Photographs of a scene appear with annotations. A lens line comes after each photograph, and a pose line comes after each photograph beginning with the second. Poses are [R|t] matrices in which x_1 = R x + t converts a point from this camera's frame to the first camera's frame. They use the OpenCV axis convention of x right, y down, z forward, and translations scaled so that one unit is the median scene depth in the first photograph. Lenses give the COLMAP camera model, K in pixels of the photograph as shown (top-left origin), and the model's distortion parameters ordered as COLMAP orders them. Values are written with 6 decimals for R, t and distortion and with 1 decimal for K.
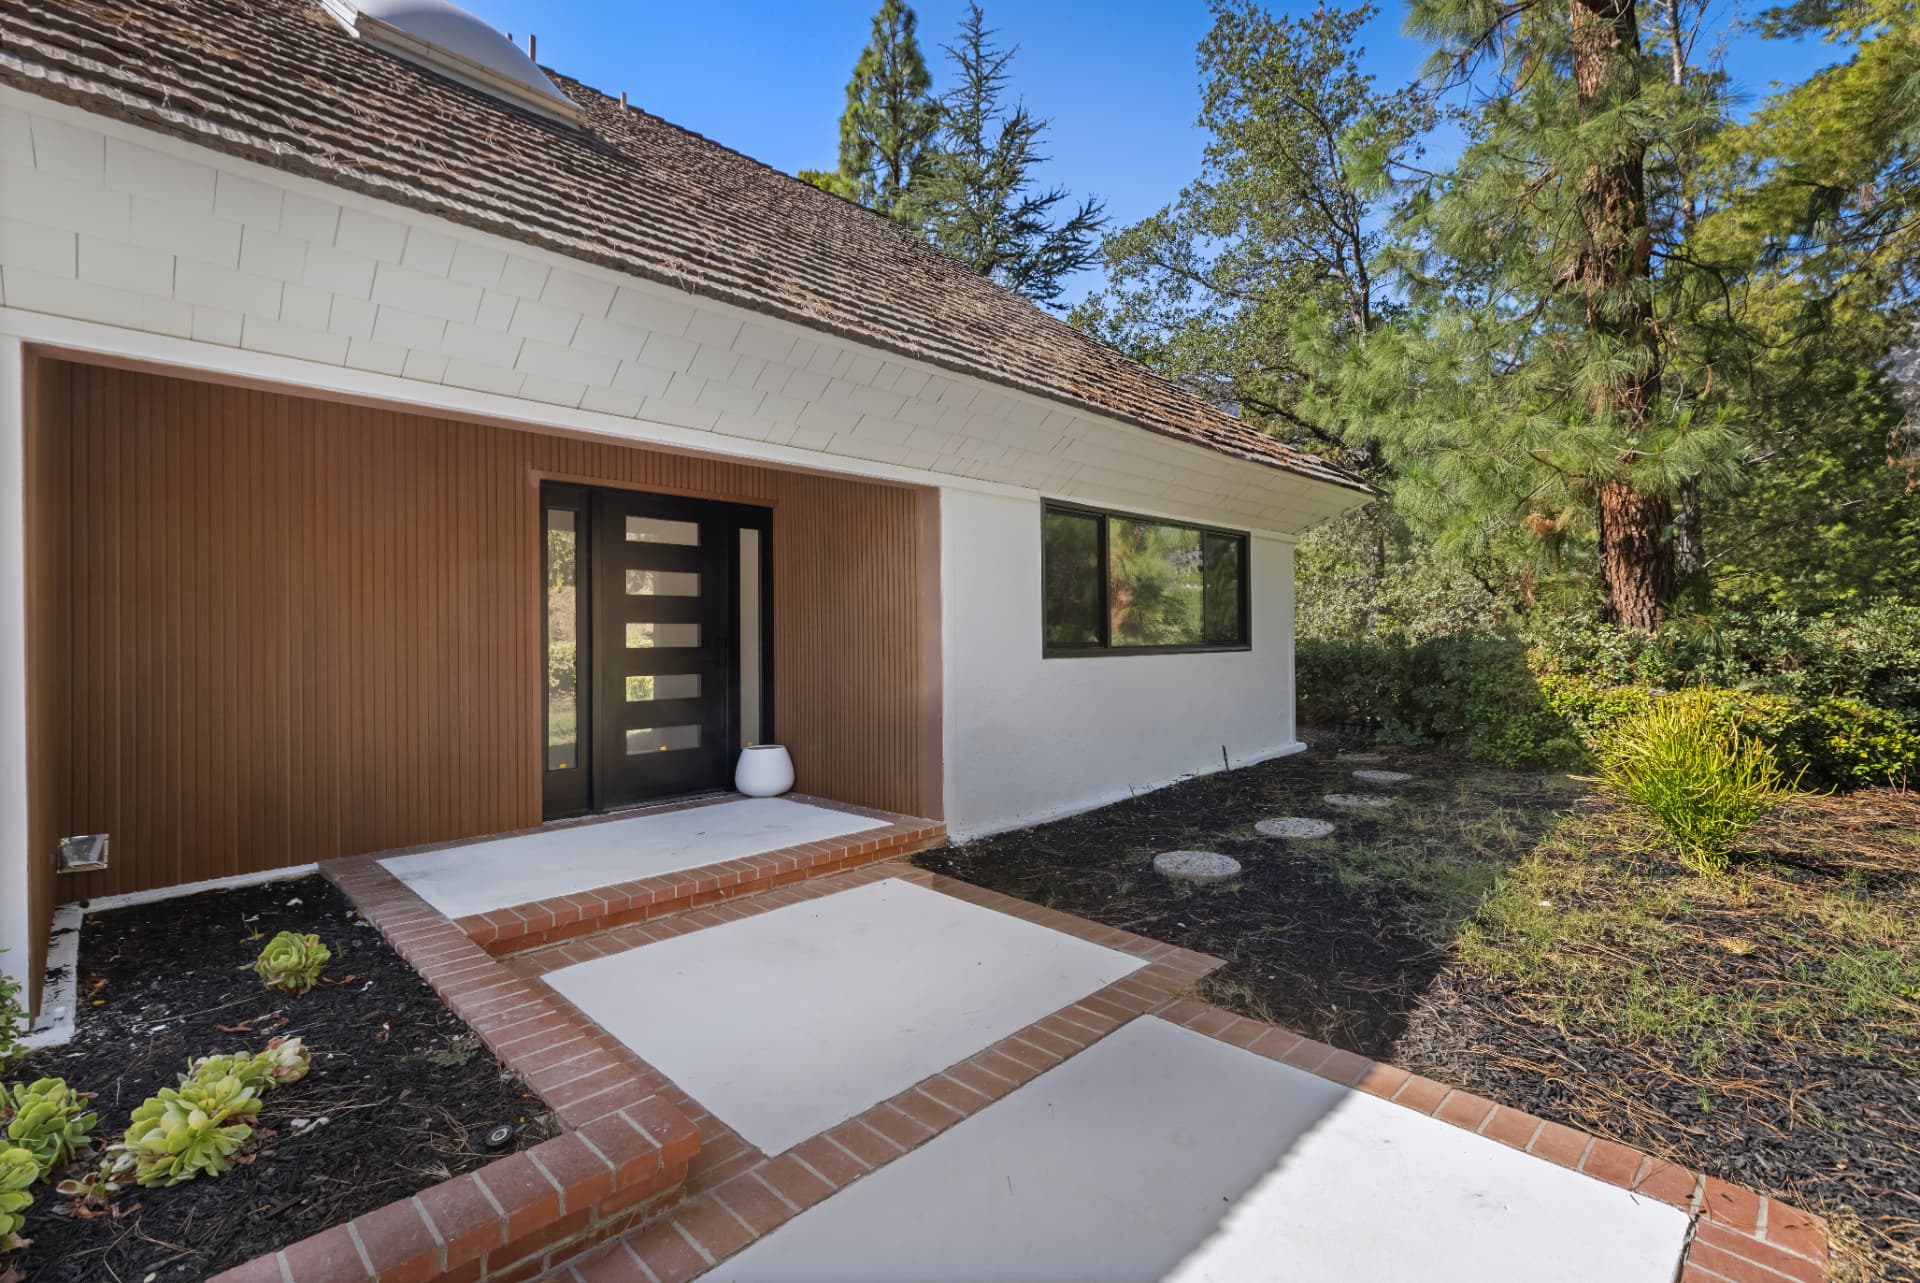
lens RADIAL K [[852.0, 0, 958.9], [0, 852.0, 628.1], [0, 0, 1]] dist [0.001632, 0.000165]
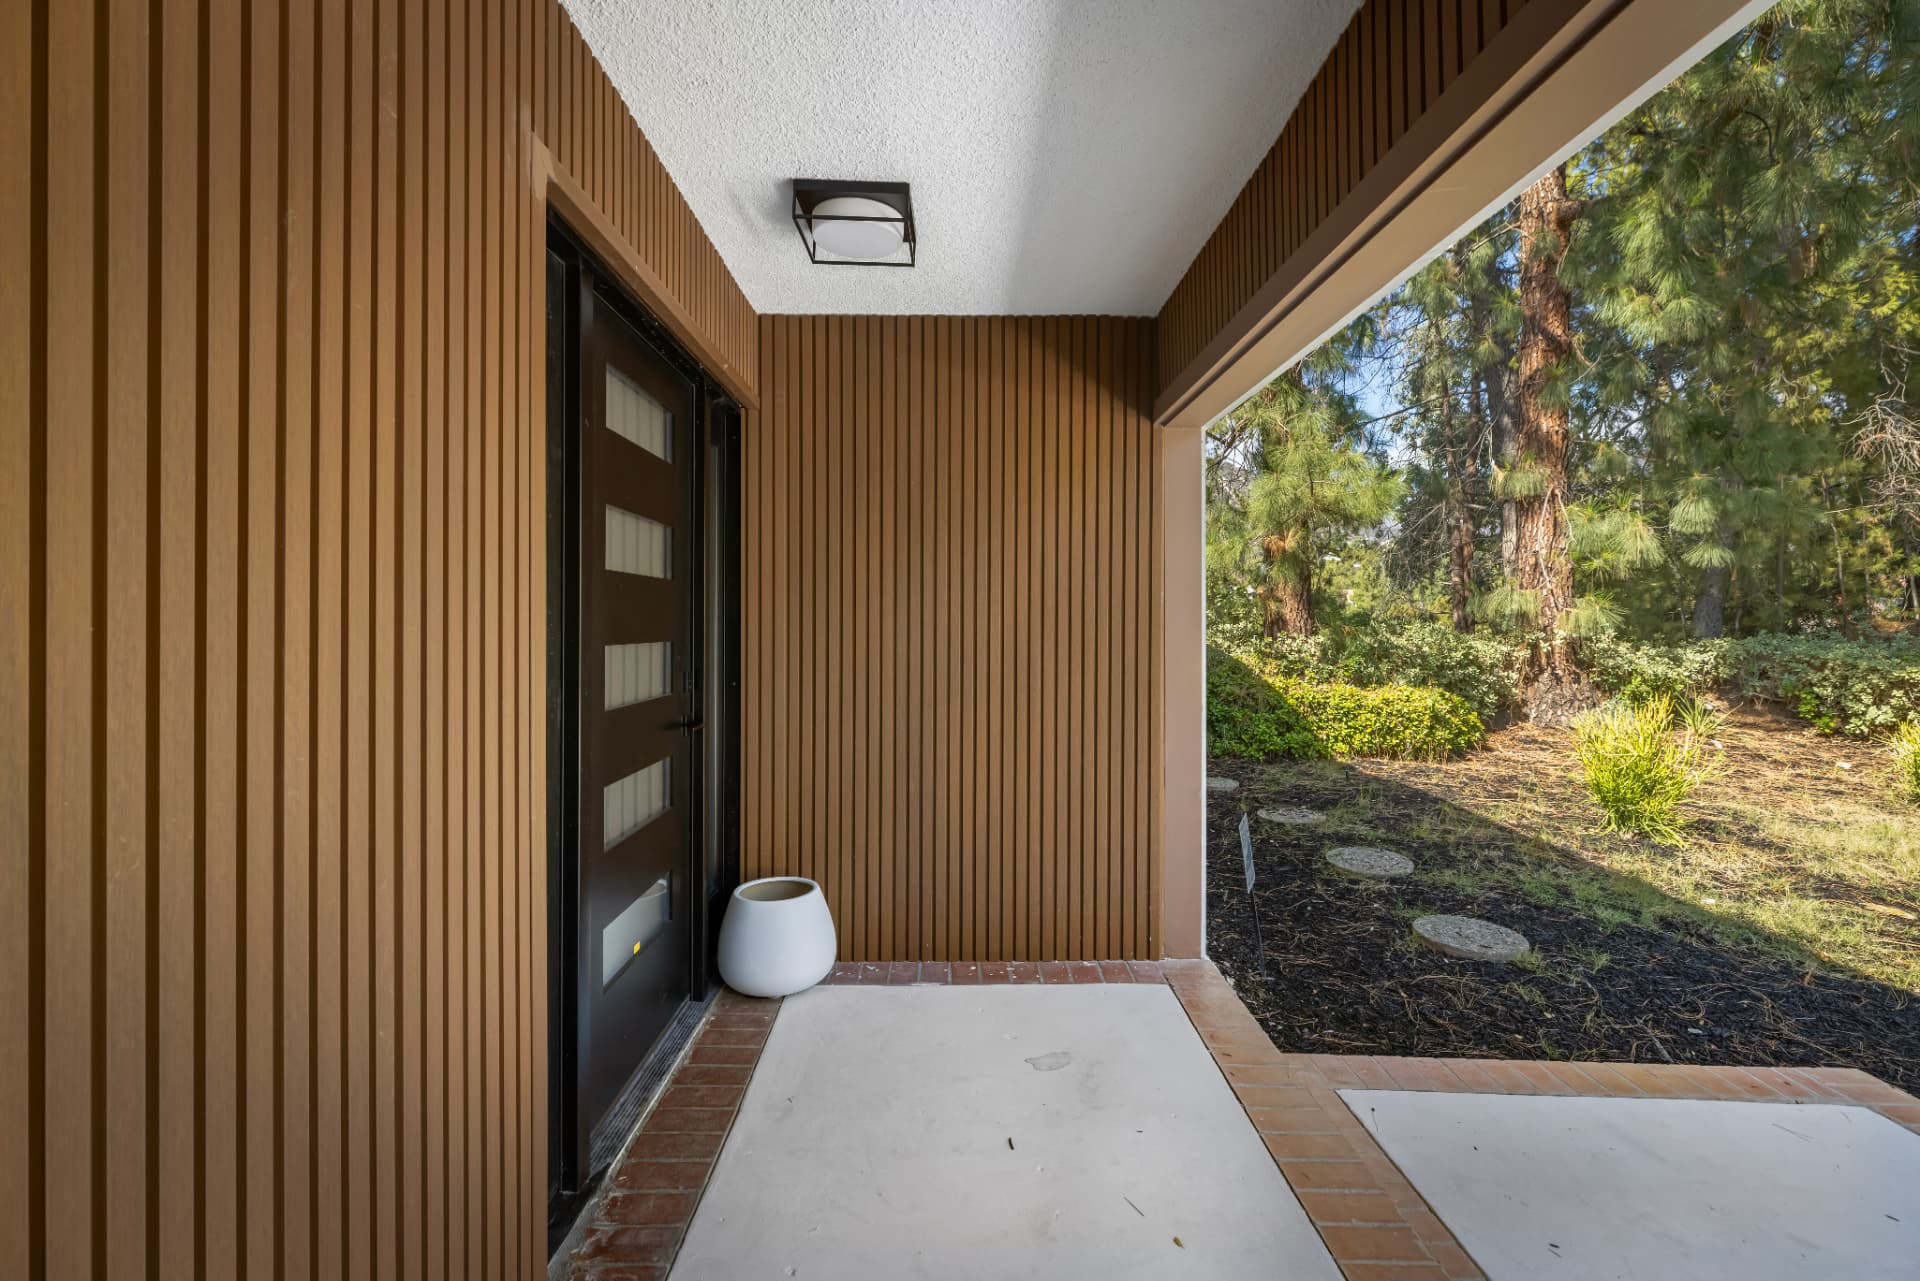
lens RADIAL K [[852.0, 0, 958.9], [0, 852.0, 627.1], [0, 0, 1]] dist [0.001632, 0.000165]
pose [[0.724628, 0.003004, 0.689133, -0.666623], [-0.006130, 0.999979, 0.002088, -0.020743], [-0.689112, -0.005738, 0.724632, 0.768463]]
